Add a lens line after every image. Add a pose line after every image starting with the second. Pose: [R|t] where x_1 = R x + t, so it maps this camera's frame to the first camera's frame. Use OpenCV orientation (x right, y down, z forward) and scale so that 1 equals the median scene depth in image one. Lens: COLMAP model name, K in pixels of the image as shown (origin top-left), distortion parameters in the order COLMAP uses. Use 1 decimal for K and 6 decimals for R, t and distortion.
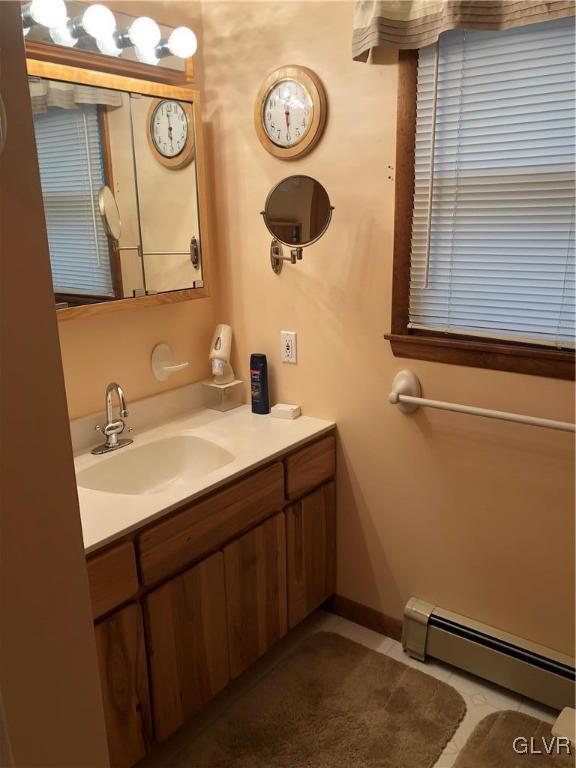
lens RADIAL K [[614.3, 0, 289.8], [0, 614.3, 382.8], [0, 0, 1]] dist [0.027874, -0.039993]
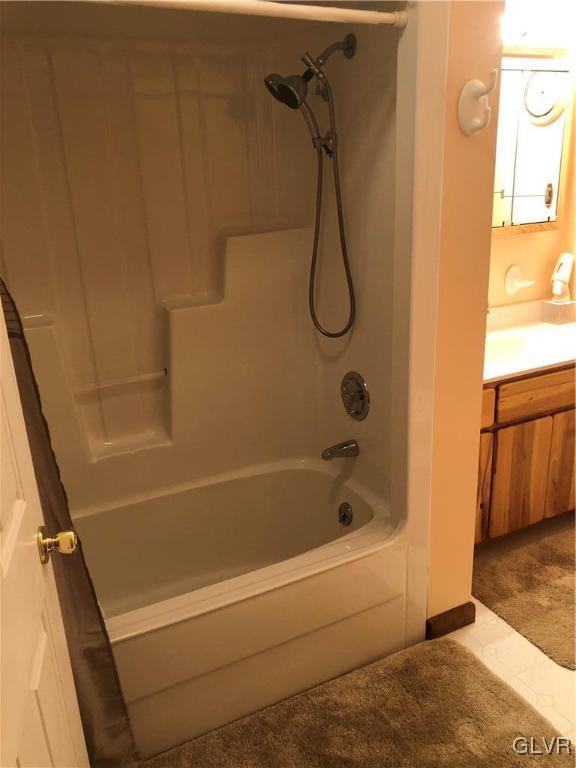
lens RADIAL K [[614.3, 0, 288.8], [0, 614.3, 387.5], [0, 0, 1]] dist [0.027874, -0.039993]
pose [[0.890311, 0.118181, -0.439750, -0.033459], [-0.085700, 0.991964, 0.093079, 0.119381], [0.447216, -0.045182, 0.893284, -0.414327]]
